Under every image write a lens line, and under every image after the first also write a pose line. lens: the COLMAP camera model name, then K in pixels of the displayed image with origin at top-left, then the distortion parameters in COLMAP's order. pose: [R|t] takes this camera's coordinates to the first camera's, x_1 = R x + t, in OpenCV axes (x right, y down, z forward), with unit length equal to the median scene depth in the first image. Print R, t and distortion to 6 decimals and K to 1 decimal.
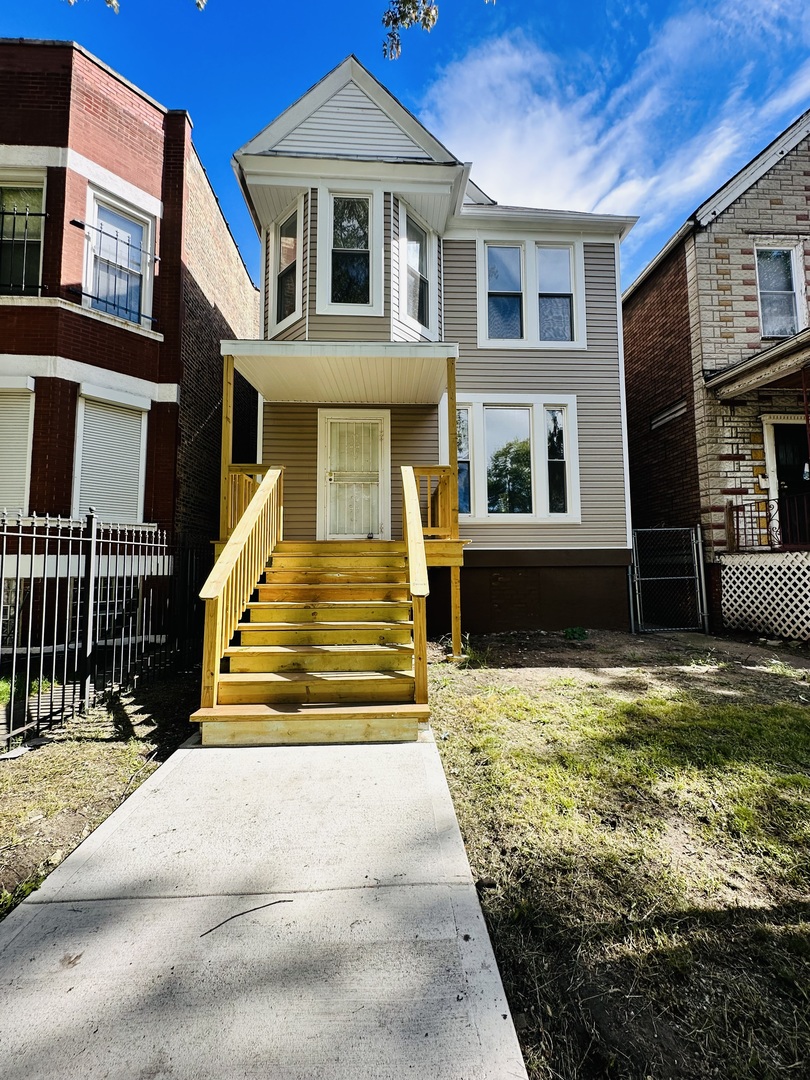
lens RADIAL K [[430.4, 0, 402.3], [0, 430.4, 538.8], [0, 0, 1]] dist [-0.002163, 0.000534]
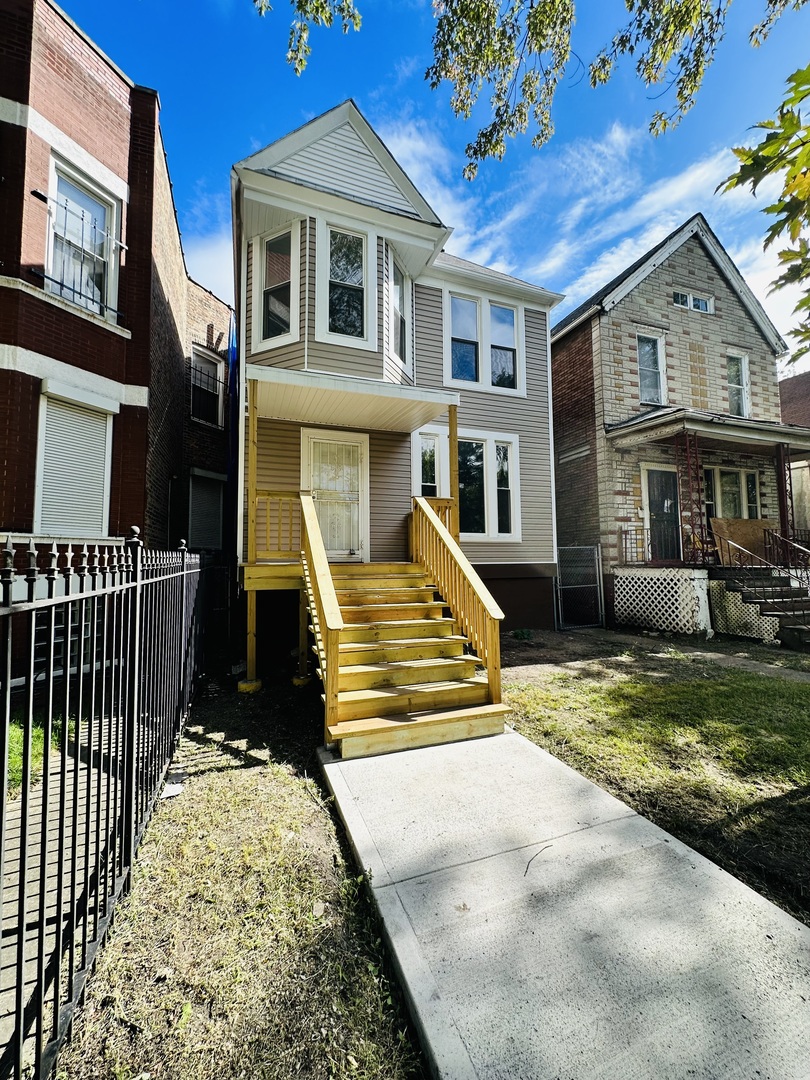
lens RADIAL K [[430.4, 0, 402.6], [0, 430.4, 539.0], [0, 0, 1]] dist [-0.002163, 0.000534]
pose [[0.954777, 0.015514, 0.296916, -0.282372], [-0.017678, 0.999833, 0.004602, -0.048324], [-0.296795, -0.009643, 0.954892, -0.058345]]
